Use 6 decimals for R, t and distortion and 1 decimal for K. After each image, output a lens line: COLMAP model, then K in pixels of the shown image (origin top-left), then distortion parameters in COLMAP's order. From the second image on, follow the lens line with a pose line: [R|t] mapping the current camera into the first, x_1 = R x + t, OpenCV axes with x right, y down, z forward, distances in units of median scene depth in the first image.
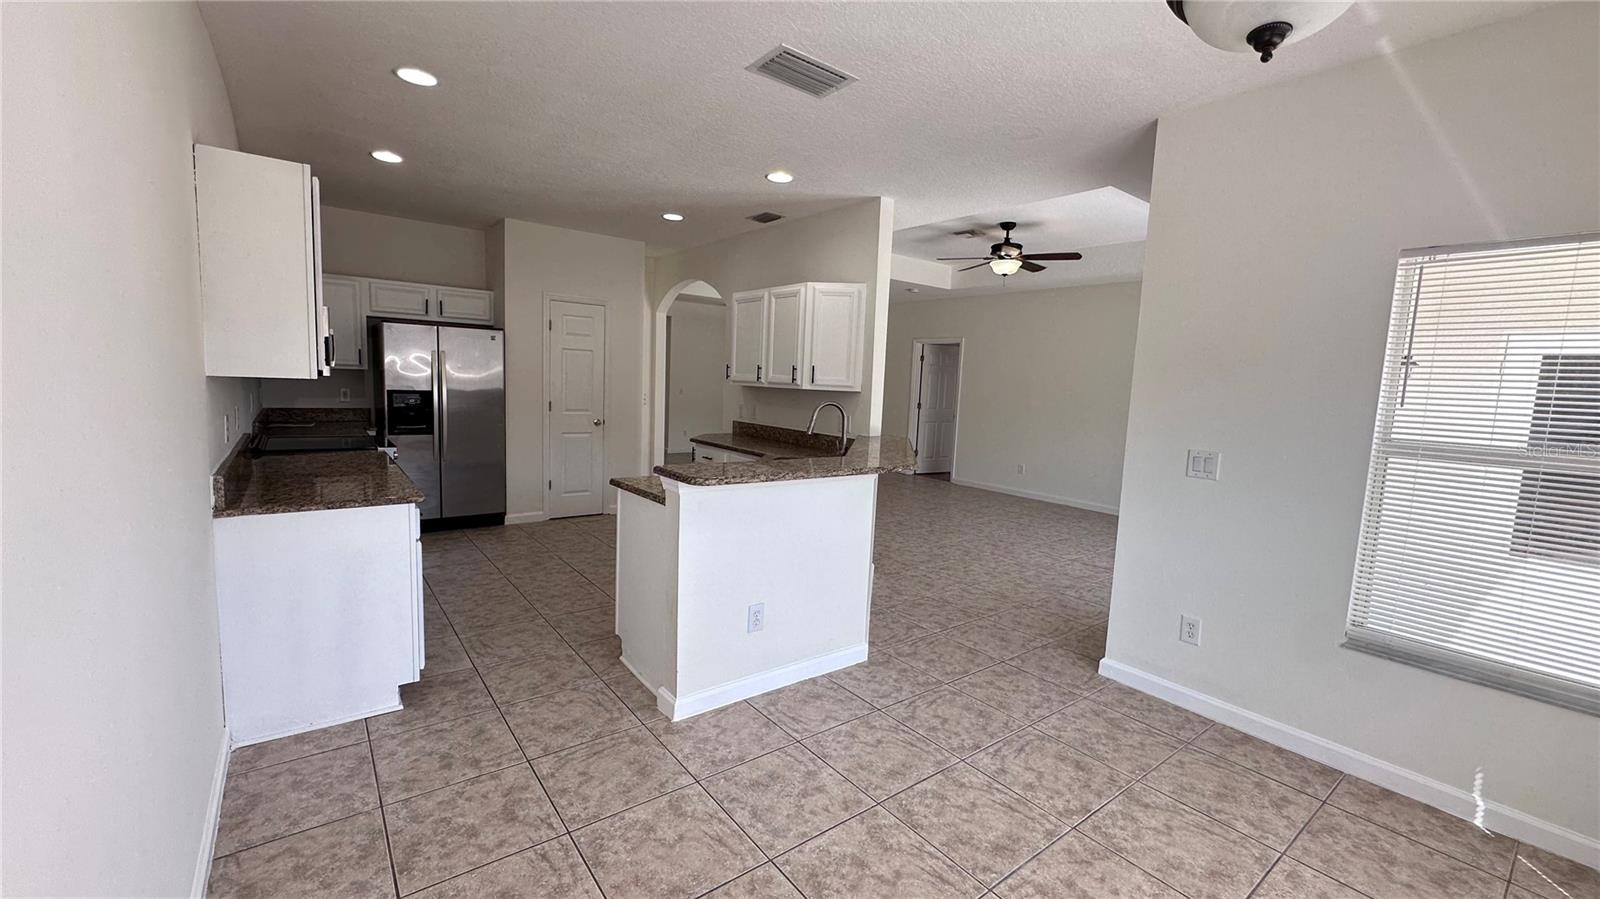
lens RADIAL K [[642.2, 0, 800.0], [0, 642.2, 449.5], [0, 0, 1]] dist [-0.001870, 0.000036]
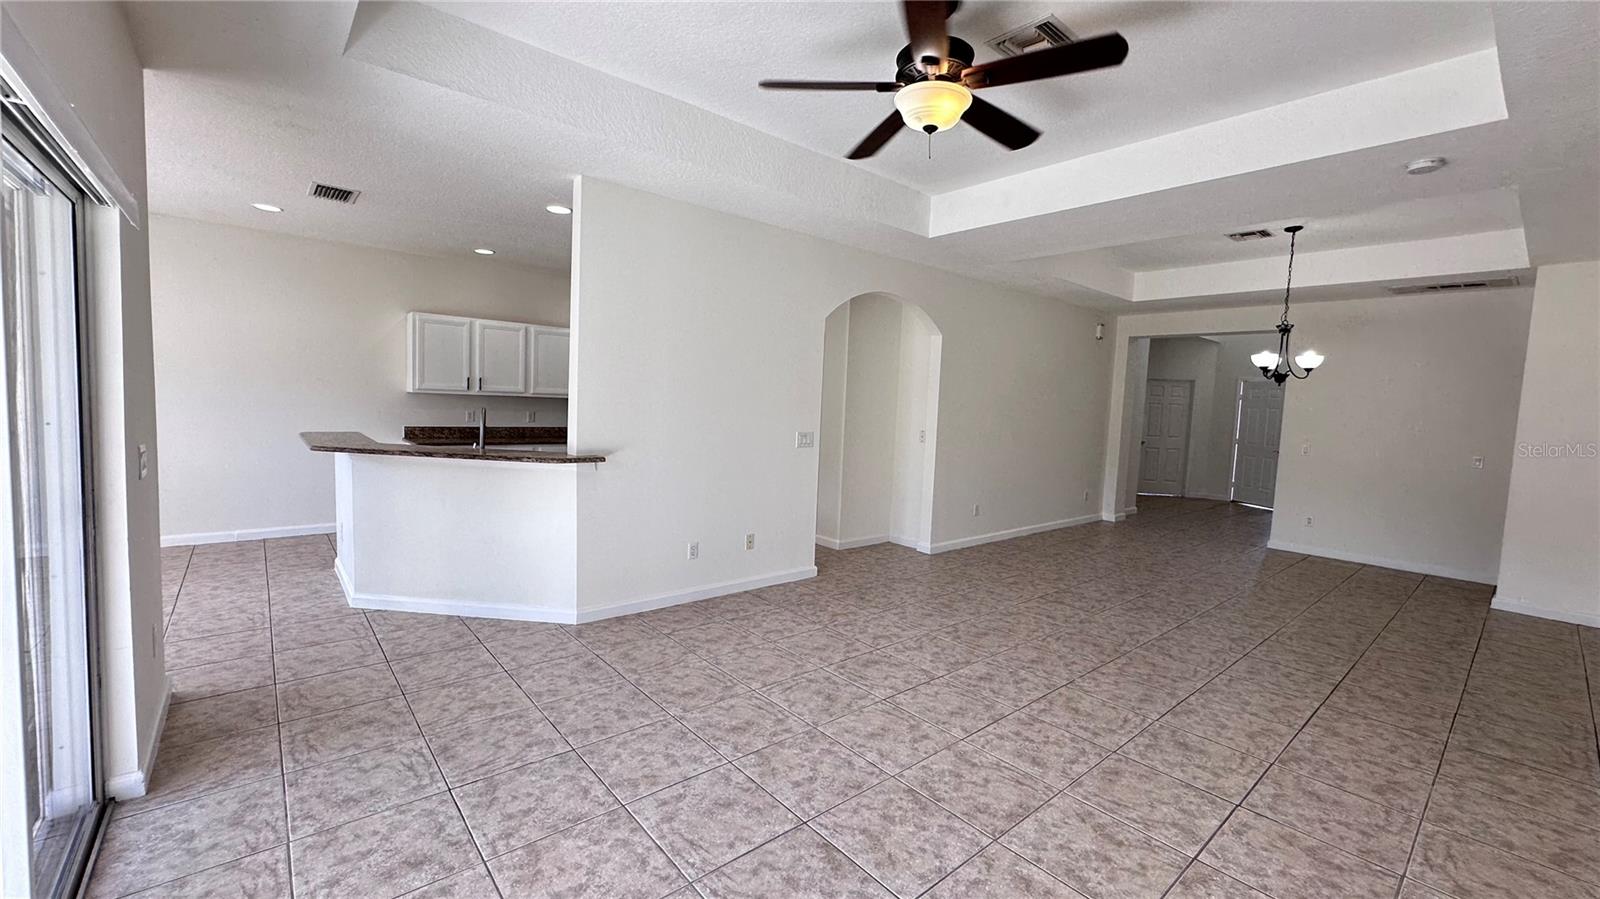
lens RADIAL K [[643.8, 0, 800.0], [0, 643.8, 449.5], [0, 0, 1]] dist [-0.009432, 0.000051]
pose [[0.047398, 0.032956, -0.998332, 1.429974], [-0.147908, 0.988669, 0.025615, -0.135975], [0.987865, 0.146447, 0.051736, 1.835439]]
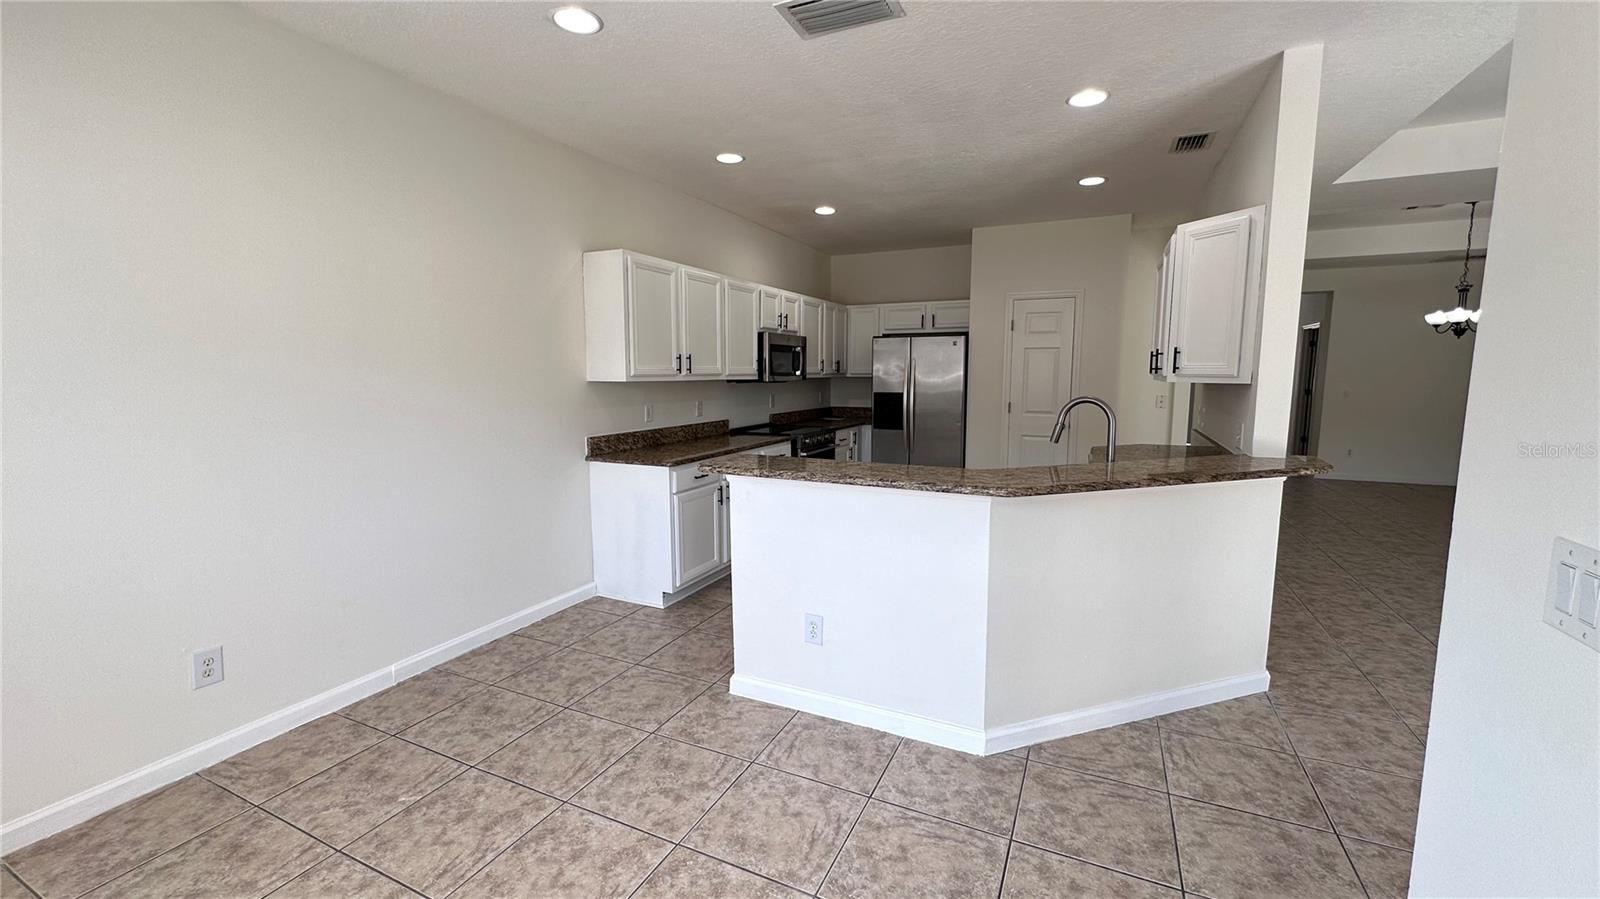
lens RADIAL K [[642.2, 0, 800.0], [0, 642.2, 449.5], [0, 0, 1]] dist [-0.001870, 0.000036]
pose [[0.450311, 0.064761, -0.890520, 0.661173], [-0.076570, 0.996493, 0.033749, -0.022239], [0.889582, 0.052990, 0.453691, 0.502006]]
